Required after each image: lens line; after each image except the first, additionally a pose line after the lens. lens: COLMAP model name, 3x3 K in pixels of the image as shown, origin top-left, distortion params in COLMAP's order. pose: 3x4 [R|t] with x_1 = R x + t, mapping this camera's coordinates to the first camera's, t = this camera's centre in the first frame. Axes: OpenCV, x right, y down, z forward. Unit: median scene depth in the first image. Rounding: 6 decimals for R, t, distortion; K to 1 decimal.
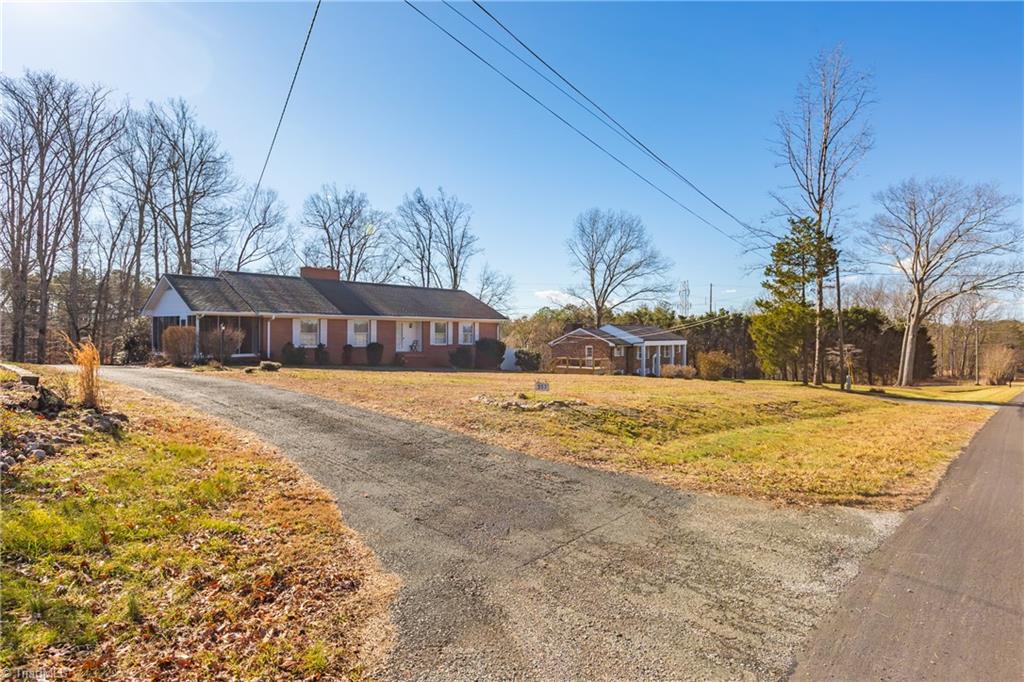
lens RADIAL K [[580.1, 0, 512.0], [0, 580.1, 341.4], [0, 0, 1]] dist [-0.000740, 0.000046]
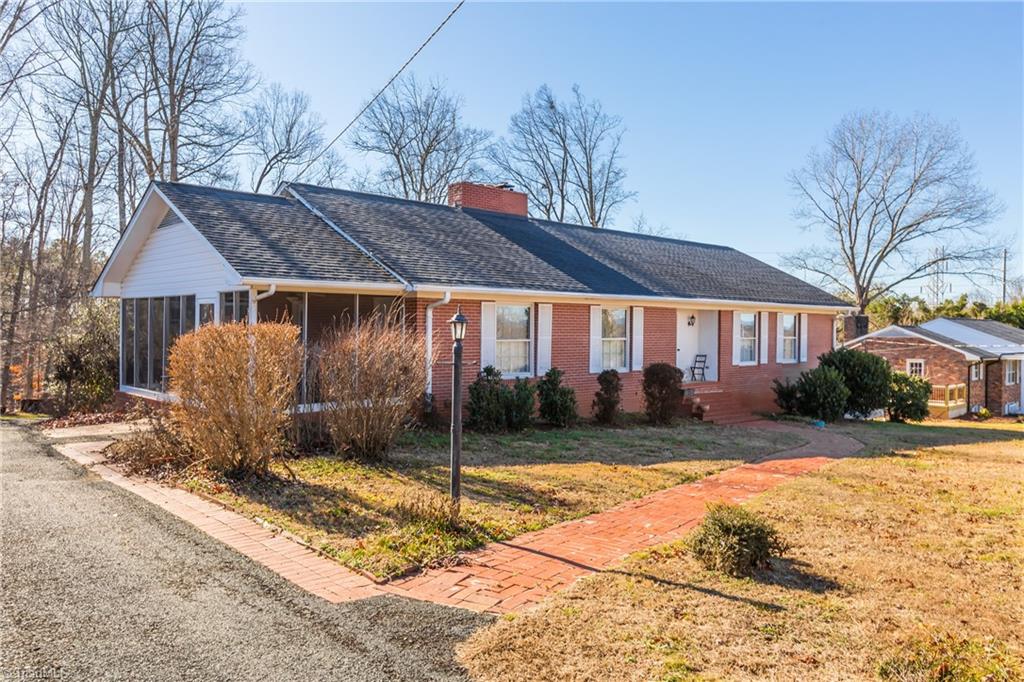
lens RADIAL K [[788.6, 0, 511.6], [0, 788.6, 338.6], [0, 0, 1]] dist [0.001251, -0.001684]
pose [[0.996861, 0.004235, -0.079055, -0.169194], [-0.004419, 0.999988, -0.002154, -0.007897], [0.079045, 0.002496, 0.996868, 0.261463]]
